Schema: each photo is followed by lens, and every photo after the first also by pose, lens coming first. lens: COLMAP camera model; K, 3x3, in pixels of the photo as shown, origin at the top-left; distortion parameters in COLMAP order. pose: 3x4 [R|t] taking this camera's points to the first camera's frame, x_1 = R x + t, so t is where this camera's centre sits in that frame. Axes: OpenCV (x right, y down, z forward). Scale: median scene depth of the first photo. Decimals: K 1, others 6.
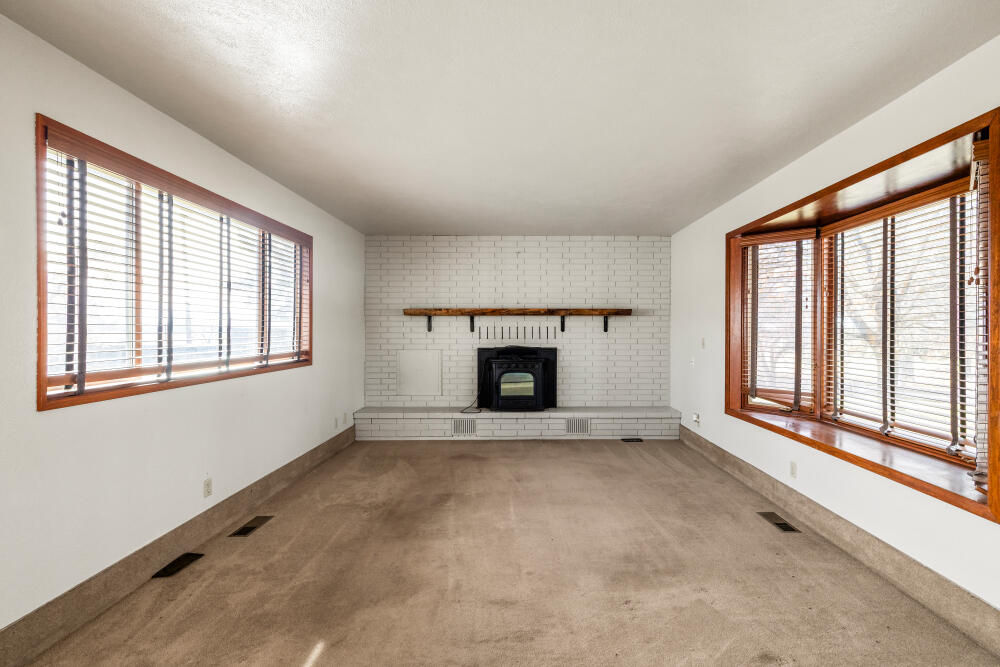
lens RADIAL K [[450.5, 0, 500.0], [0, 450.5, 333.5], [0, 0, 1]] dist [0.001500, 0.000160]
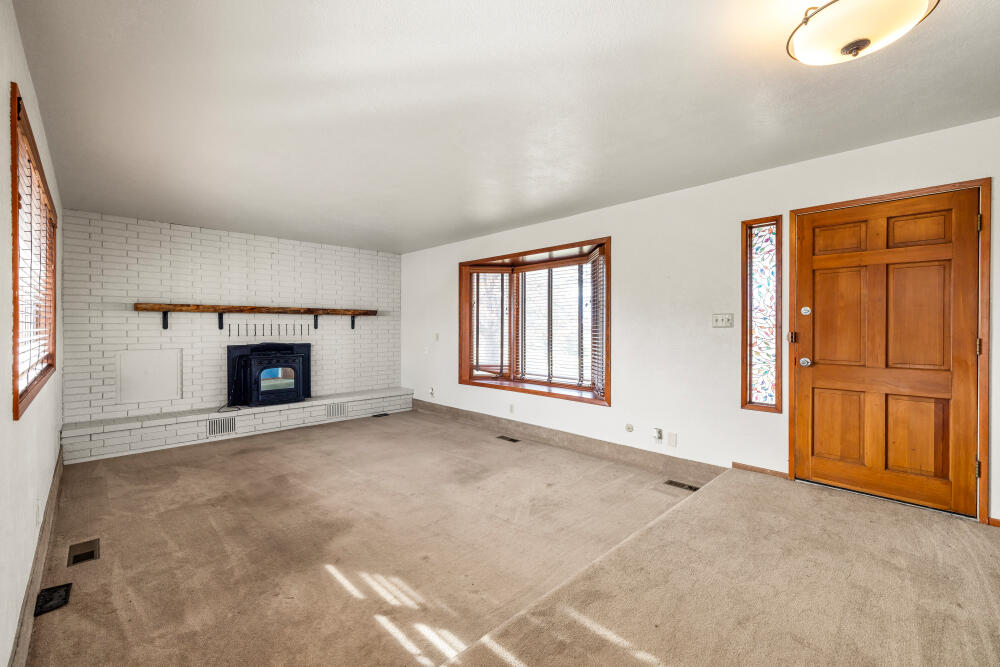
lens RADIAL K [[421.1, 0, 496.9], [0, 421.1, 330.5], [0, 0, 1]] dist [-0.001072, 0.000065]
pose [[0.729021, -0.005152, 0.684472, -0.381714], [0.004866, 0.999985, 0.002344, -0.000530], [-0.684474, 0.001622, 0.729035, -0.105218]]
